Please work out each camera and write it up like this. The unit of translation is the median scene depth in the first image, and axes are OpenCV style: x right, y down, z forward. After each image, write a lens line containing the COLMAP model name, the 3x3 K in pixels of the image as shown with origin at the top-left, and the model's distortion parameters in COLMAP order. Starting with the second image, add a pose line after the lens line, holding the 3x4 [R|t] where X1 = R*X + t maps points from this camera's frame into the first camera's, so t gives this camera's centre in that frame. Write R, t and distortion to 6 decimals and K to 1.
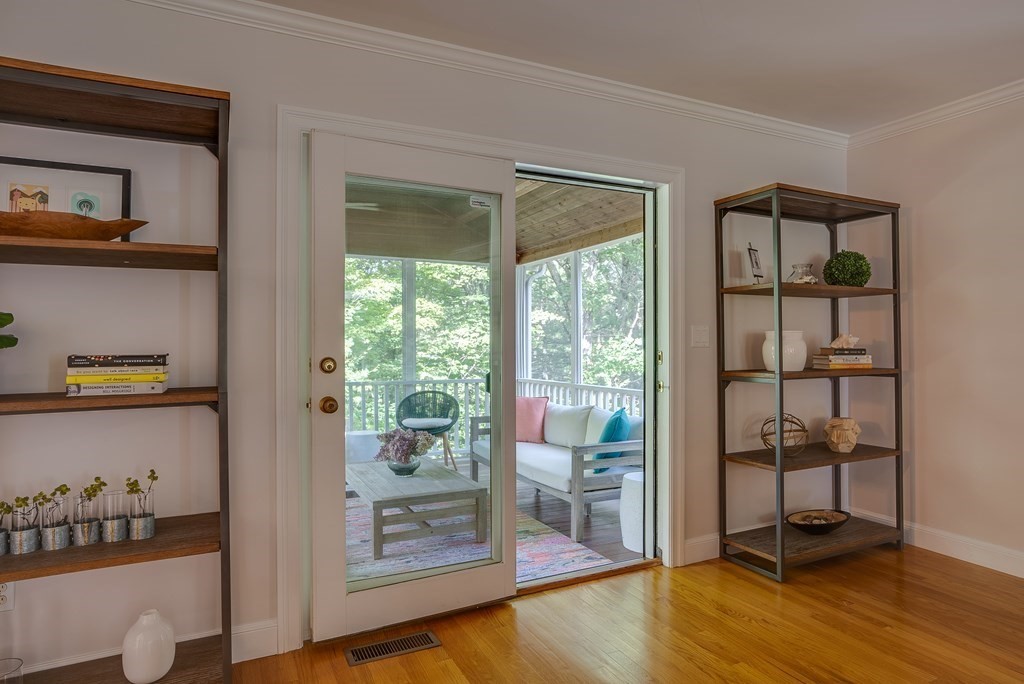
lens RADIAL K [[572.7, 0, 507.4], [0, 572.7, 333.2], [0, 0, 1]] dist [-0.061454, 0.036245]
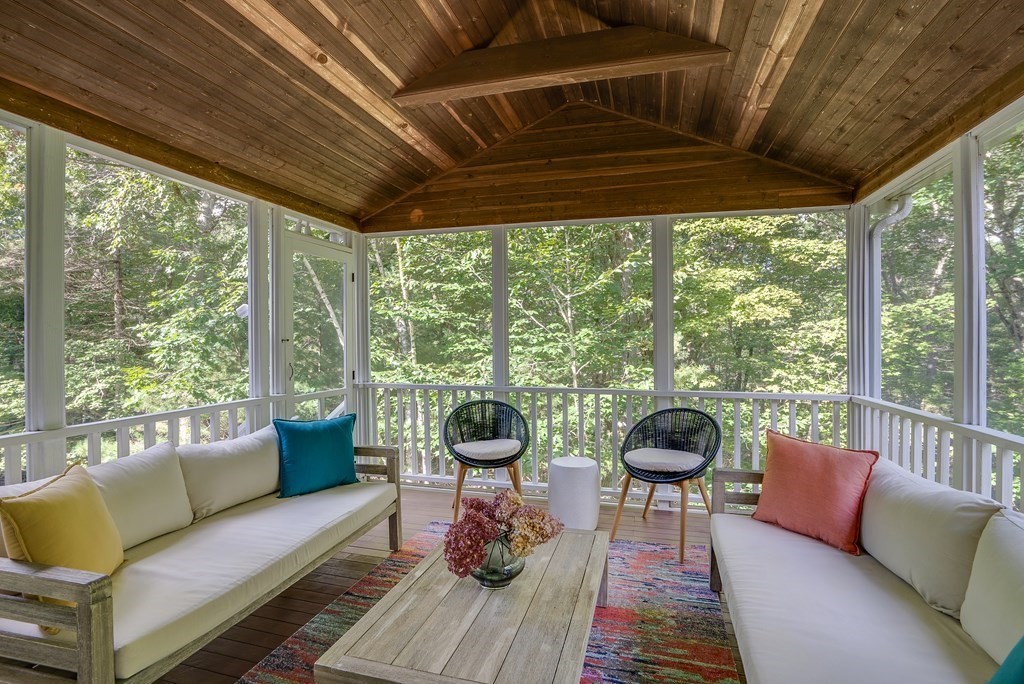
lens RADIAL K [[501.5, 0, 520.7], [0, 501.5, 345.6], [0, 0, 1]] dist [-0.054132, 0.023918]
pose [[0.771324, 0.009097, -0.636378, 0.033173], [0.013145, 0.999457, 0.030218, 0.002820], [0.636307, -0.031673, 0.770785, 0.165092]]
